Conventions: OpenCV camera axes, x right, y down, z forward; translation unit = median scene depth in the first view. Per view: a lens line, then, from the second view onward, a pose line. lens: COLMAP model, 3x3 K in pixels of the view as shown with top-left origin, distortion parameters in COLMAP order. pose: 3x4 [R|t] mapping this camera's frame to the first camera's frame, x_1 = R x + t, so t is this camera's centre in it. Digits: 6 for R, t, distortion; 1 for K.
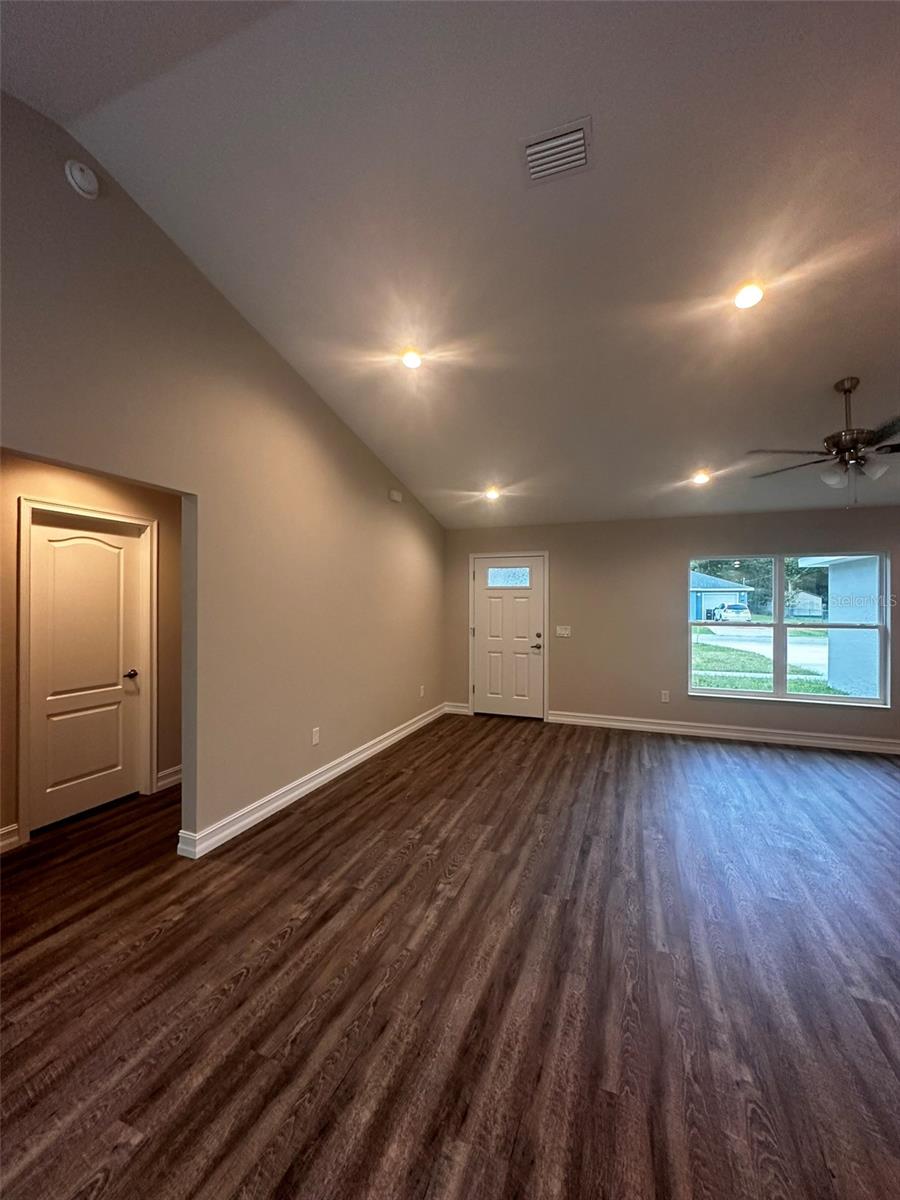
lens RADIAL K [[481.3, 0, 450.4], [0, 481.3, 601.1], [0, 0, 1]] dist [-0.006275, 0.002170]
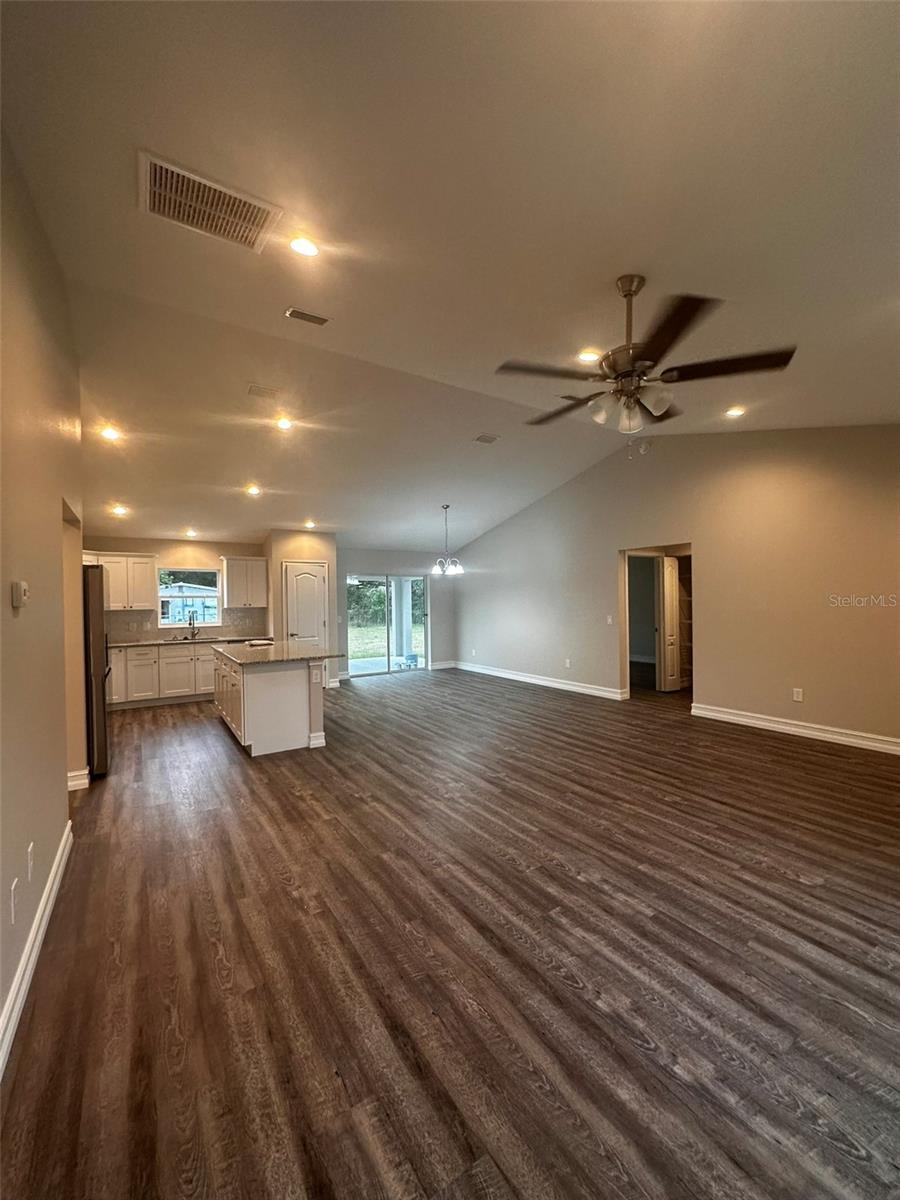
lens RADIAL K [[481.3, 0, 450.4], [0, 481.3, 601.1], [0, 0, 1]] dist [-0.006275, 0.002170]
pose [[-0.584606, 0.007590, -0.811282, 1.943145], [0.013840, 0.999904, -0.000618, 0.024174], [0.811199, -0.011589, -0.584655, 1.480316]]
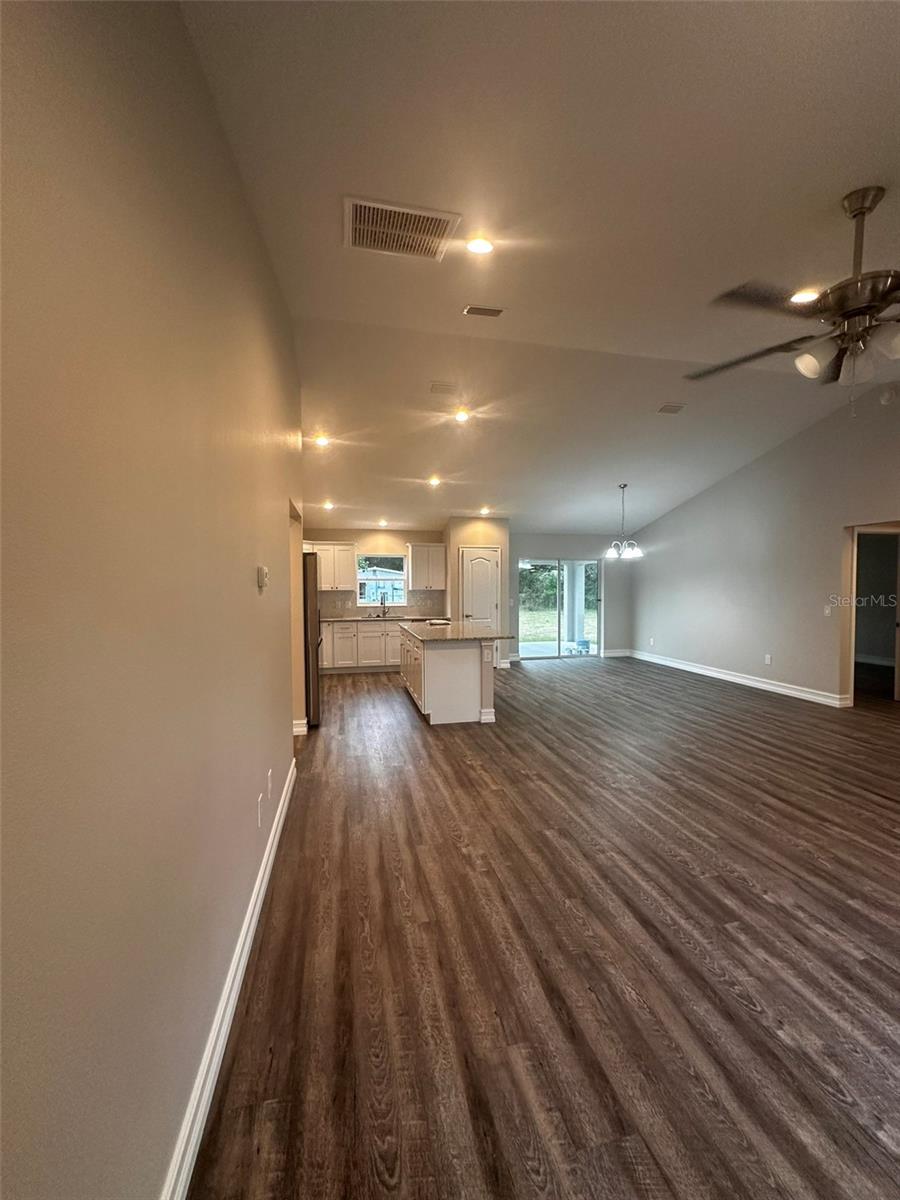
lens RADIAL K [[481.3, 0, 450.4], [0, 481.3, 601.1], [0, 0, 1]] dist [-0.006275, 0.002170]
pose [[-0.830282, 0.017669, -0.557063, 1.954114], [0.001457, 0.999563, 0.029532, 0.025299], [0.557342, 0.023709, -0.829945, 1.506428]]
